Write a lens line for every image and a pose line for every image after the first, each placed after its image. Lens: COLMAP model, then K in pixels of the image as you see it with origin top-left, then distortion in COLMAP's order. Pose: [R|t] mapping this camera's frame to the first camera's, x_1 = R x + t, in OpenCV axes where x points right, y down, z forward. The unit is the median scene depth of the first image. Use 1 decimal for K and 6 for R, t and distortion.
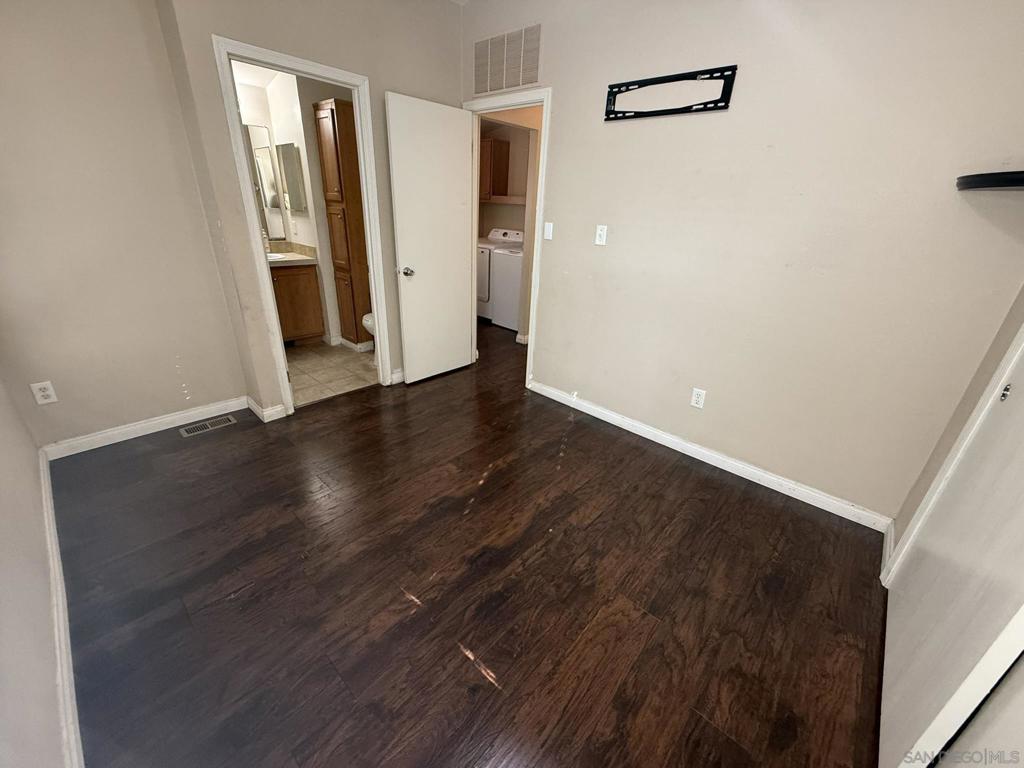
lens RADIAL K [[407.7, 0, 508.6], [0, 407.7, 383.5], [0, 0, 1]] dist [0.001824, 0.000394]
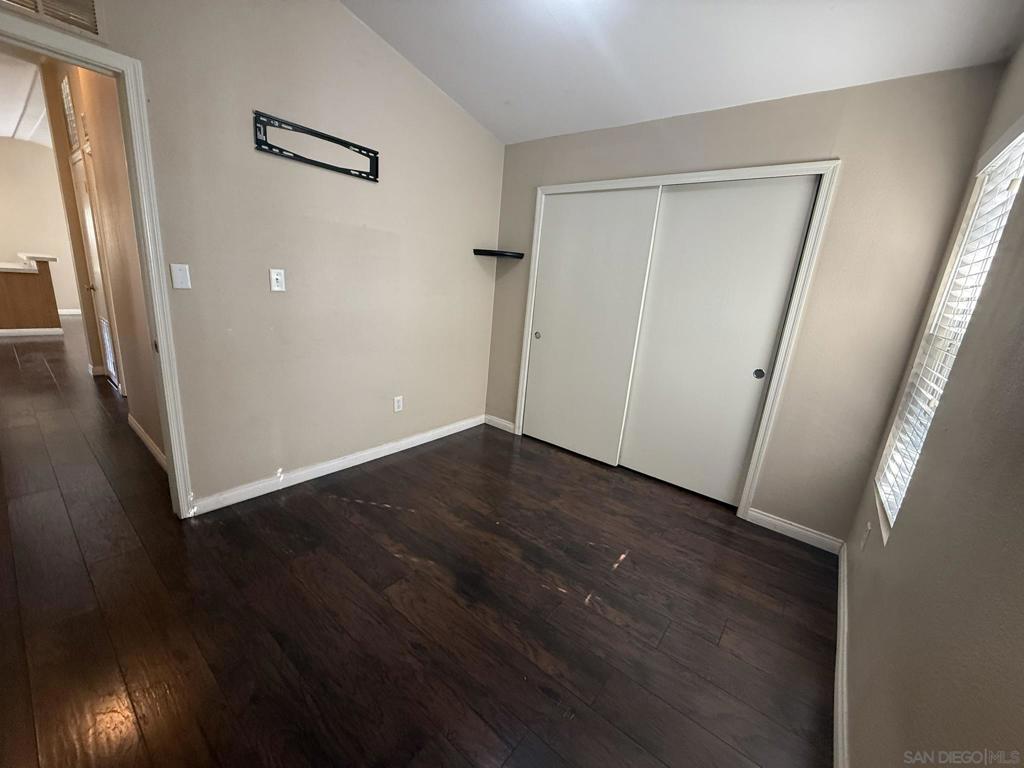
lens RADIAL K [[407.7, 0, 508.6], [0, 407.7, 383.5], [0, 0, 1]] dist [0.001824, 0.000394]
pose [[-0.057132, -0.299961, 0.952239, -0.849953], [0.317768, 0.898730, 0.302171, -0.339716], [-0.946446, 0.319855, 0.043972, 0.711471]]
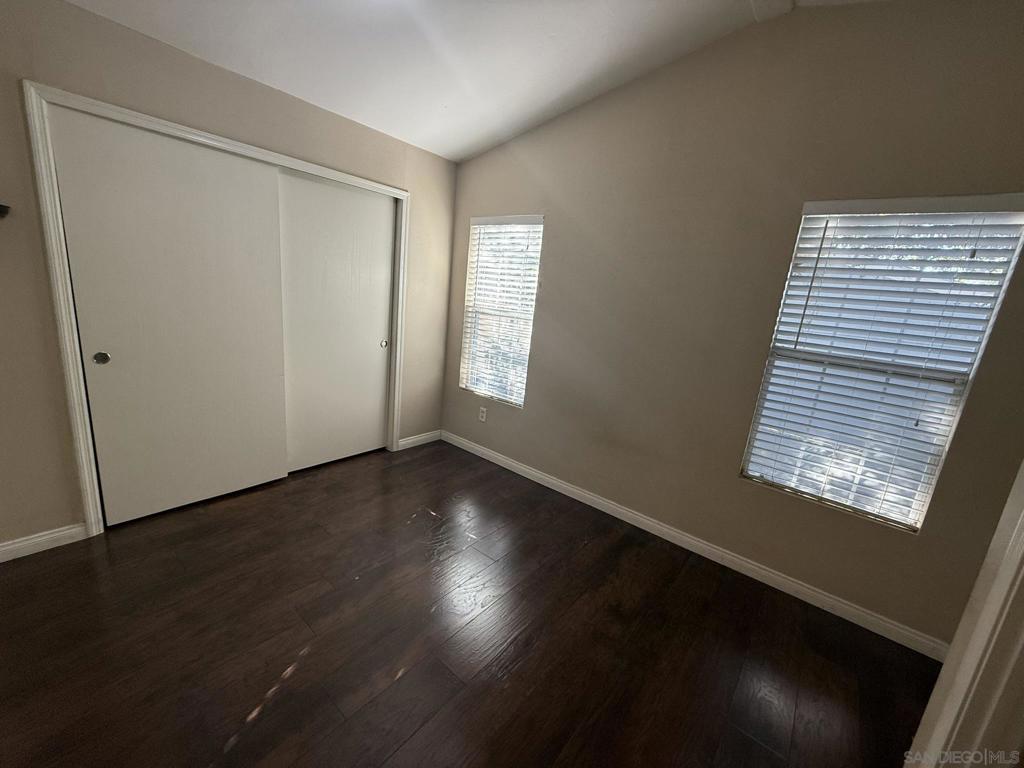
lens RADIAL K [[407.7, 0, 508.6], [0, 407.7, 383.5], [0, 0, 1]] dist [0.001824, 0.000394]
pose [[-0.989139, -0.124910, -0.077476, -0.122496], [-0.146581, 0.799126, 0.583020, -0.630165], [-0.010912, 0.588044, -0.808755, 1.406218]]
